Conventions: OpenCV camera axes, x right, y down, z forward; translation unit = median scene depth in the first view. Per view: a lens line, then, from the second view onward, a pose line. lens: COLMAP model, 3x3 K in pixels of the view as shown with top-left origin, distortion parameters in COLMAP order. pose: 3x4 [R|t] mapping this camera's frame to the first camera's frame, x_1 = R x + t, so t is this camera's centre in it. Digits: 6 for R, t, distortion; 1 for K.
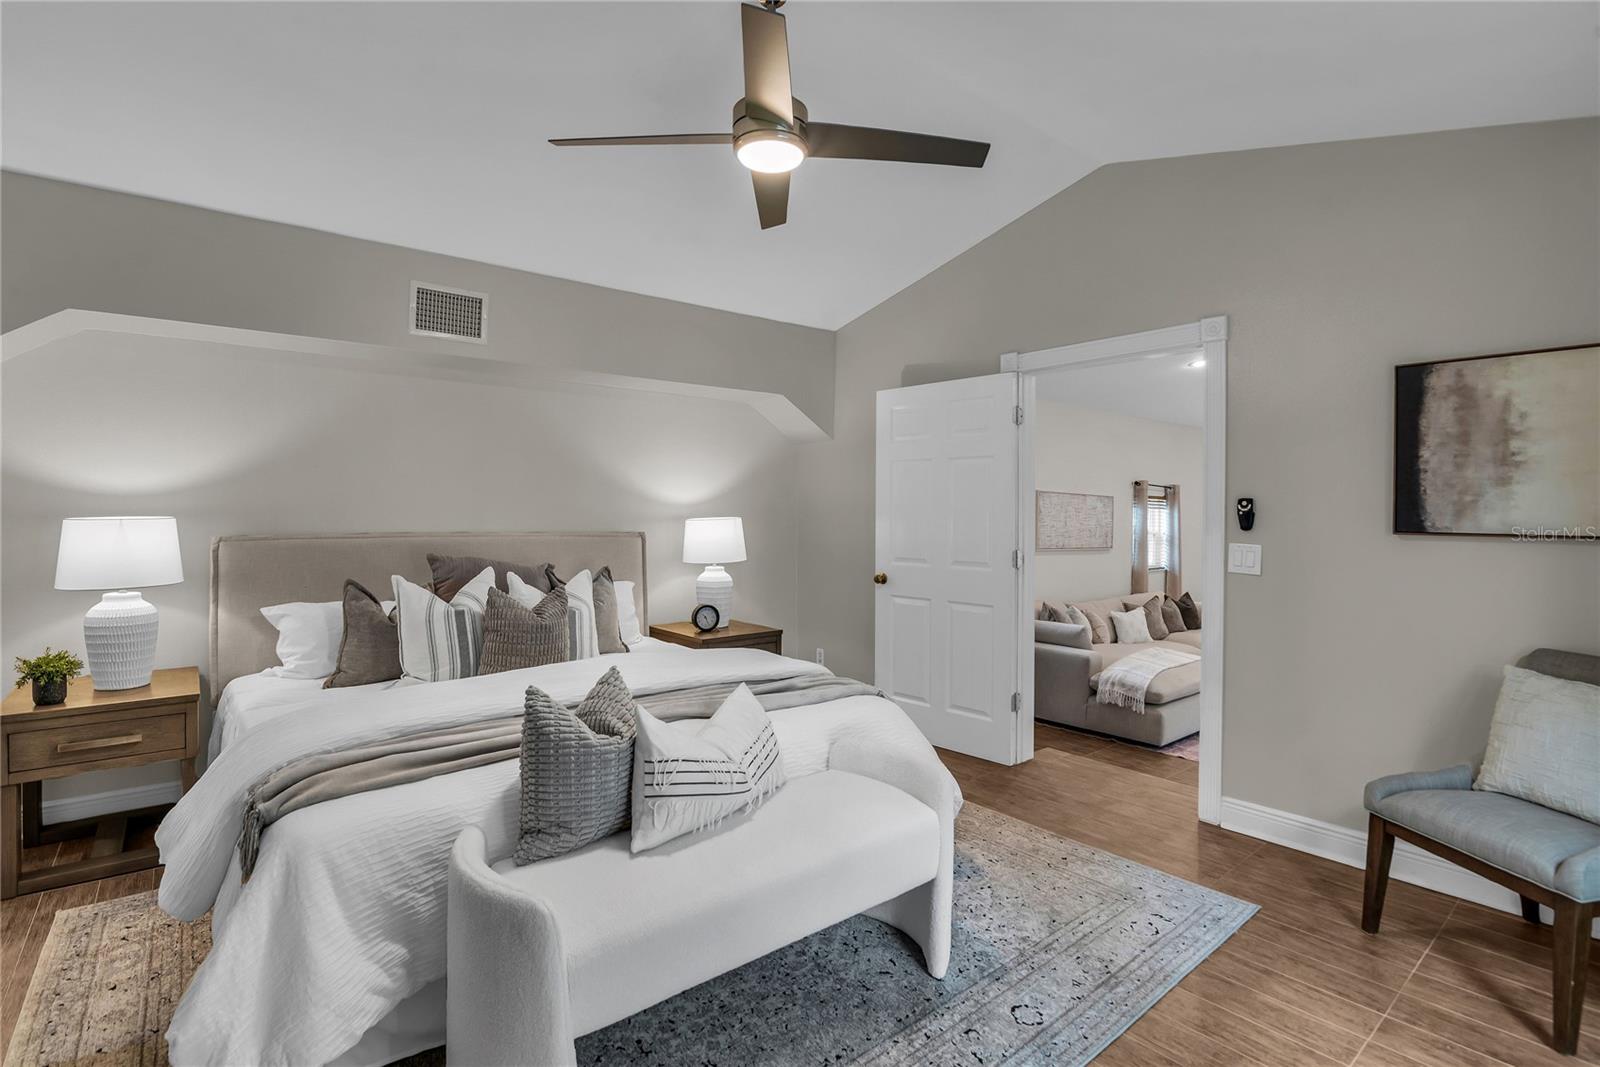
lens RADIAL K [[750.9, 0, 798.0], [0, 750.9, 524.4], [0, 0, 1]] dist [-0.023697, 0.000584]
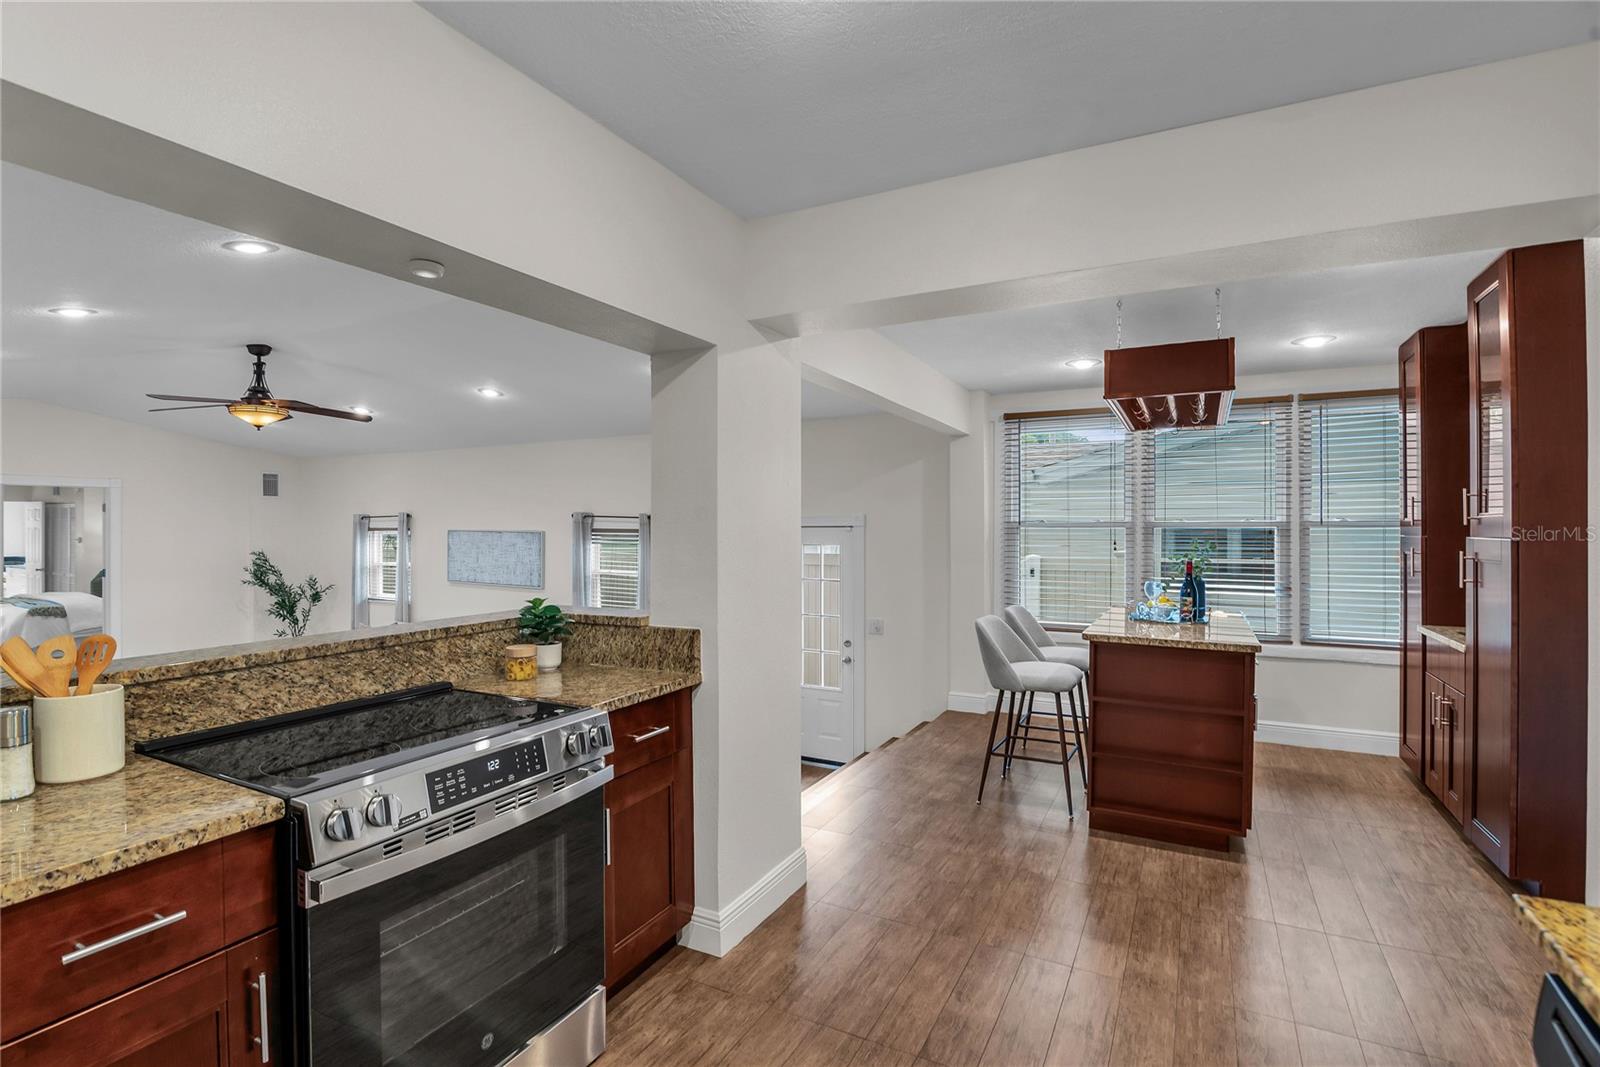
lens RADIAL K [[750.9, 0, 798.0], [0, 750.9, 524.4], [0, 0, 1]] dist [-0.023697, 0.000584]
pose [[0.382285, -0.009720, -0.923993, 1.555207], [-0.004526, 0.999913, -0.012392, -0.040687], [0.924033, 0.008919, 0.382208, 1.035820]]
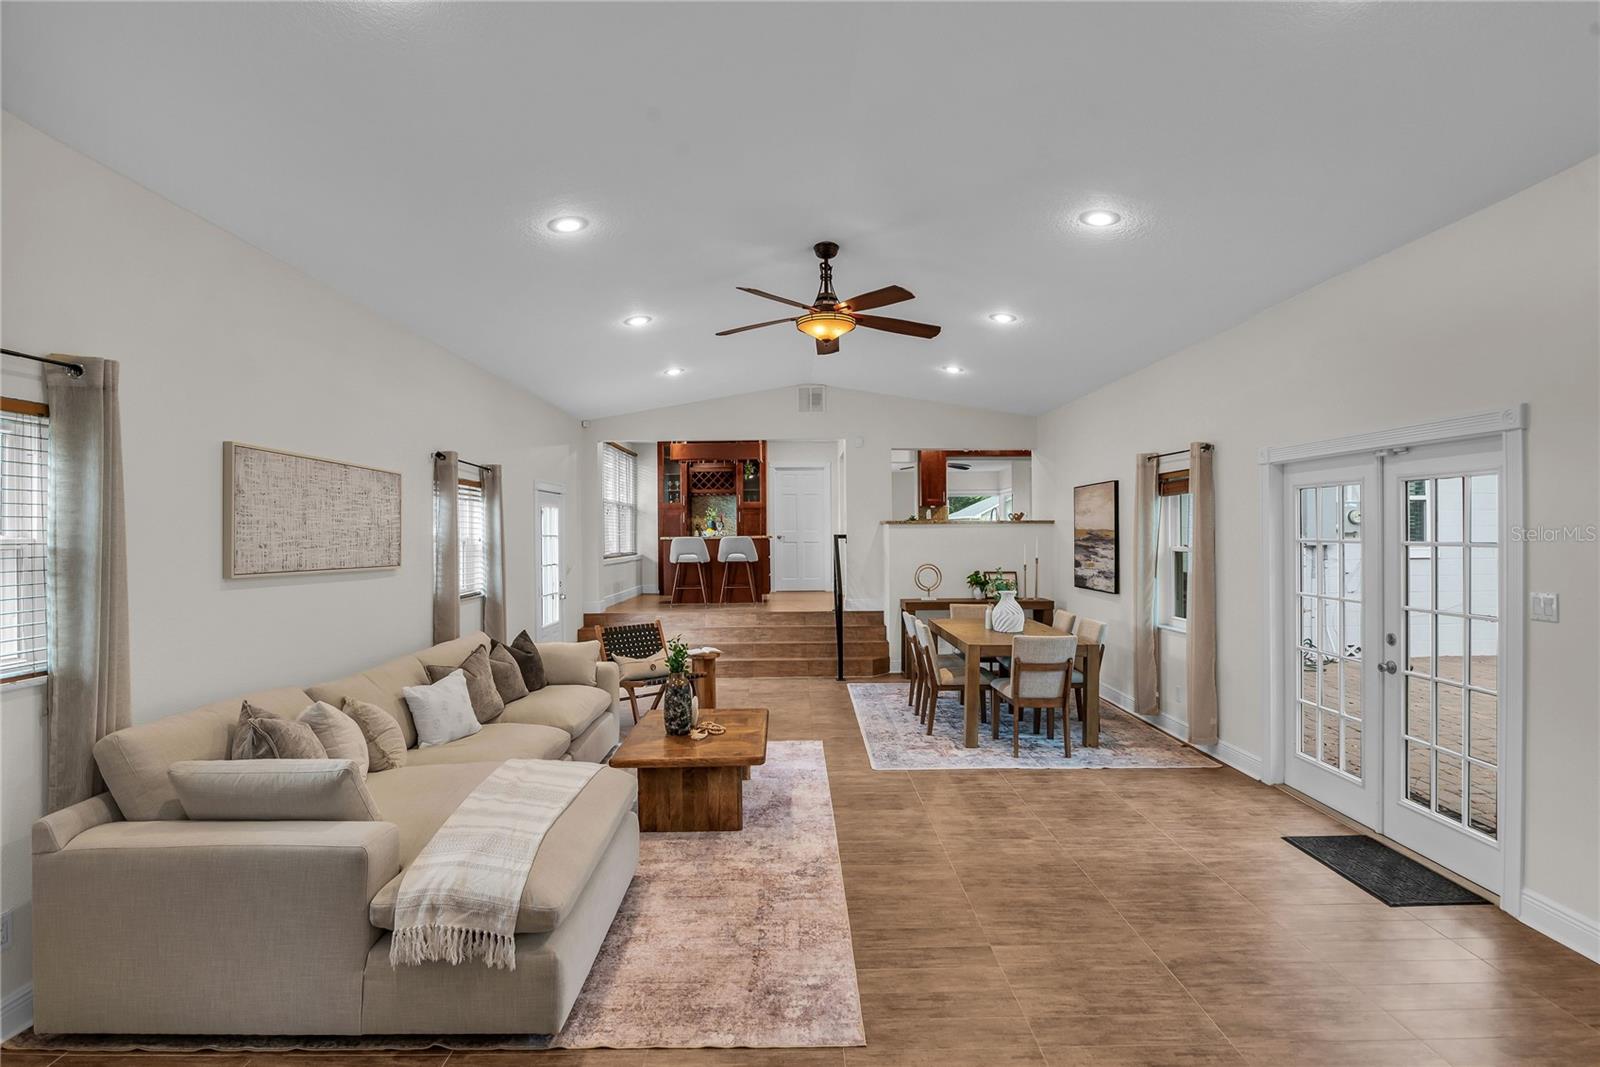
lens RADIAL K [[781.4, 0, 803.1], [0, 781.4, 534.3], [0, 0, 1]] dist [-0.020154, -0.000025]
pose [[0.622793, -0.010104, 0.782322, 0.169553], [0.016737, 0.999860, -0.000410, 0.014543], [-0.782208, 0.013349, 0.622874, 0.443342]]
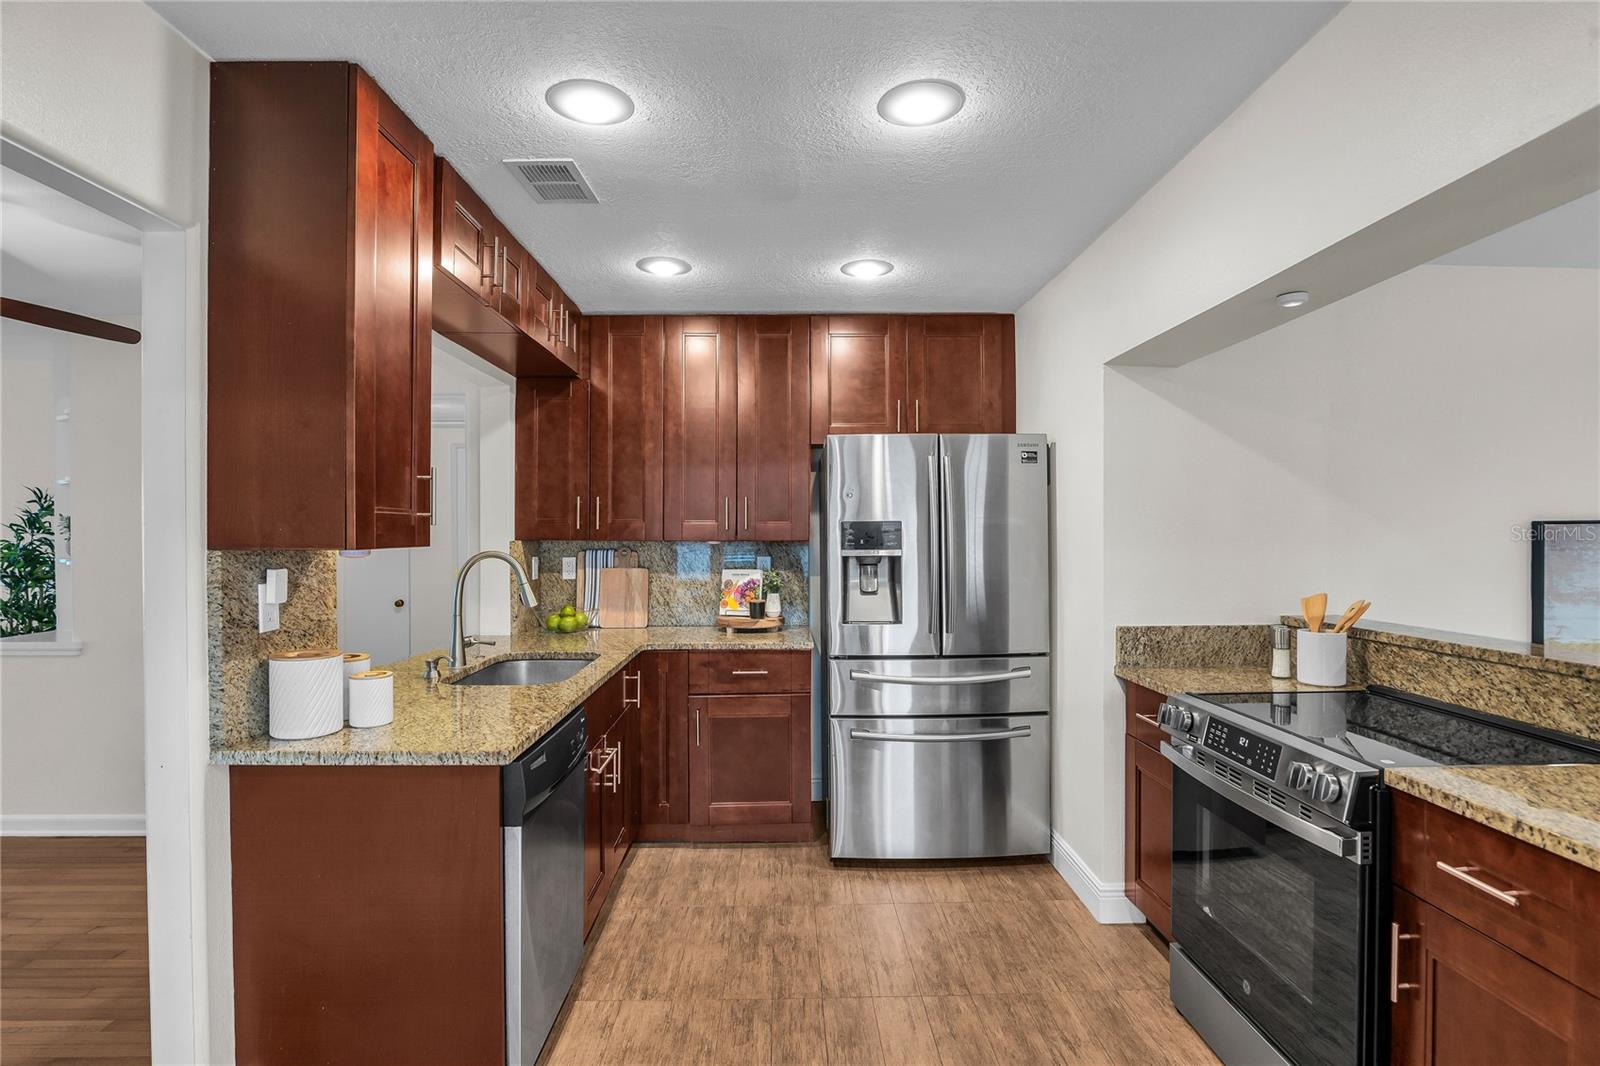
lens RADIAL K [[811.1, 0, 803.2], [0, 811.1, 534.1], [0, 0, 1]] dist [-0.021277, 0.000281]
pose [[-0.791186, -0.003710, 0.611565, 1.281237], [0.006234, 0.999881, 0.014130, -0.045115], [-0.611544, 0.014992, -0.791068, 1.323610]]
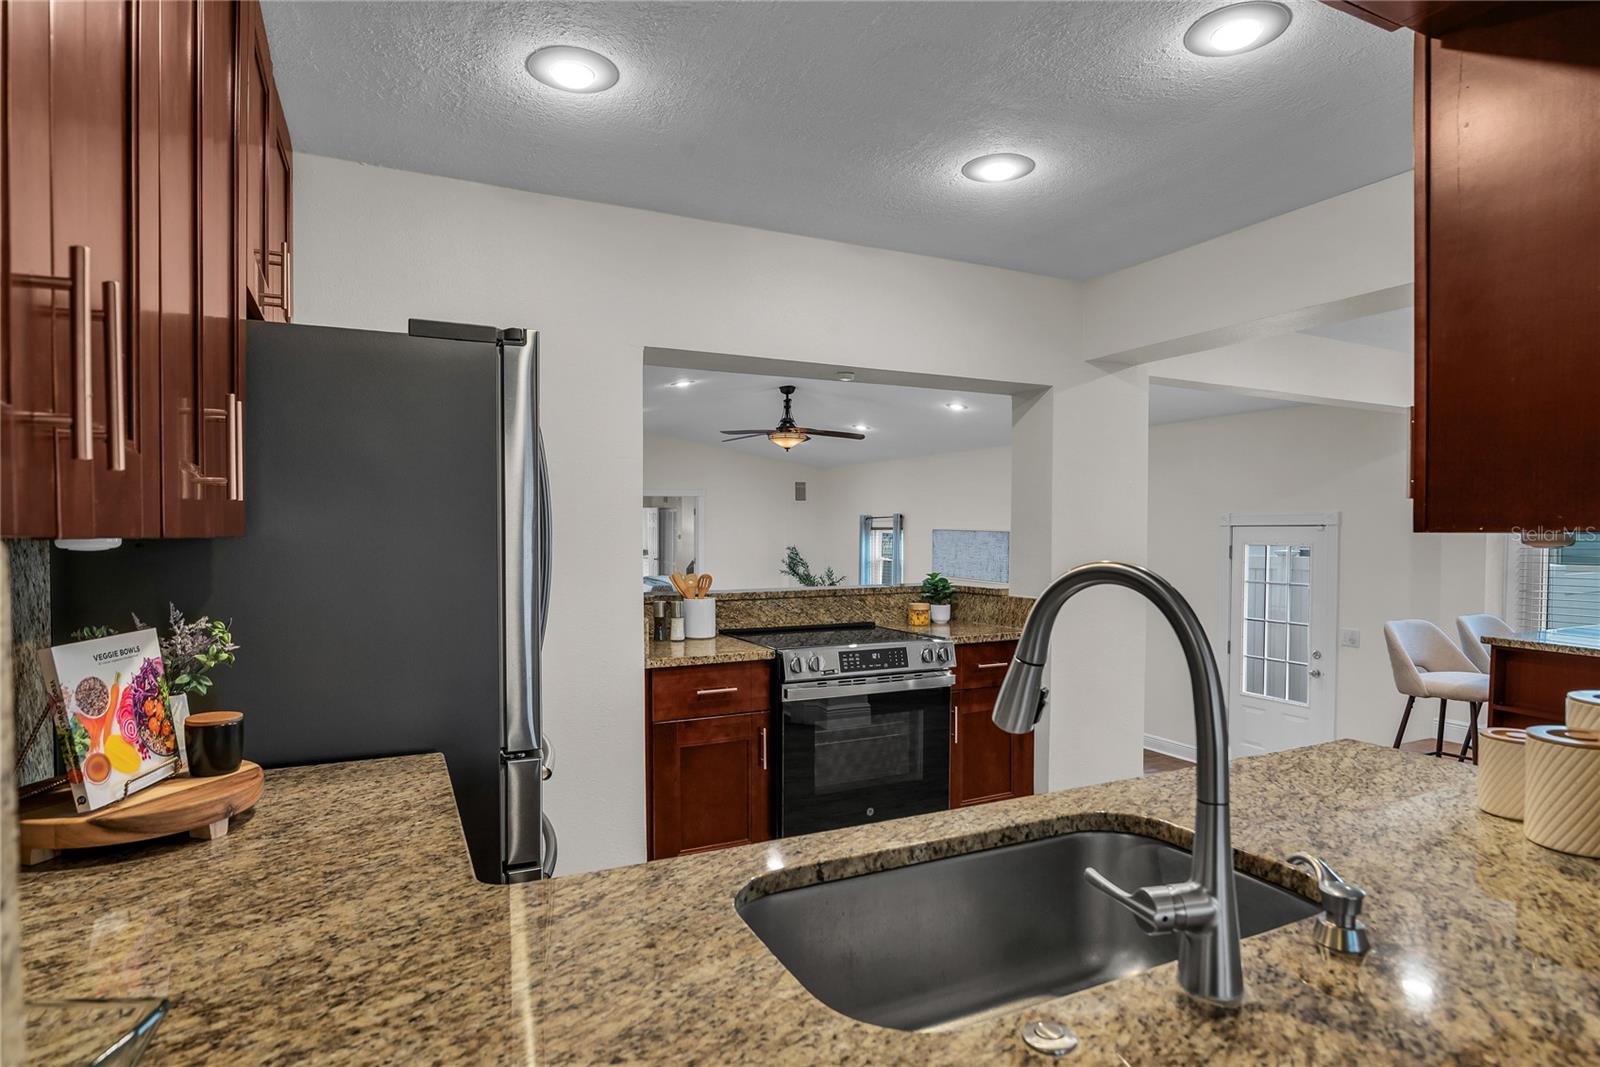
lens RADIAL K [[861.6, 0, 802.8], [0, 861.6, 543.6], [0, 0, 1]] dist [-0.002980, -0.000157]
pose [[-0.231788, 0.010072, -0.972714, 1.753413], [-0.011759, 0.999844, 0.013155, -0.036219], [0.972695, 0.014487, -0.231634, 1.100998]]
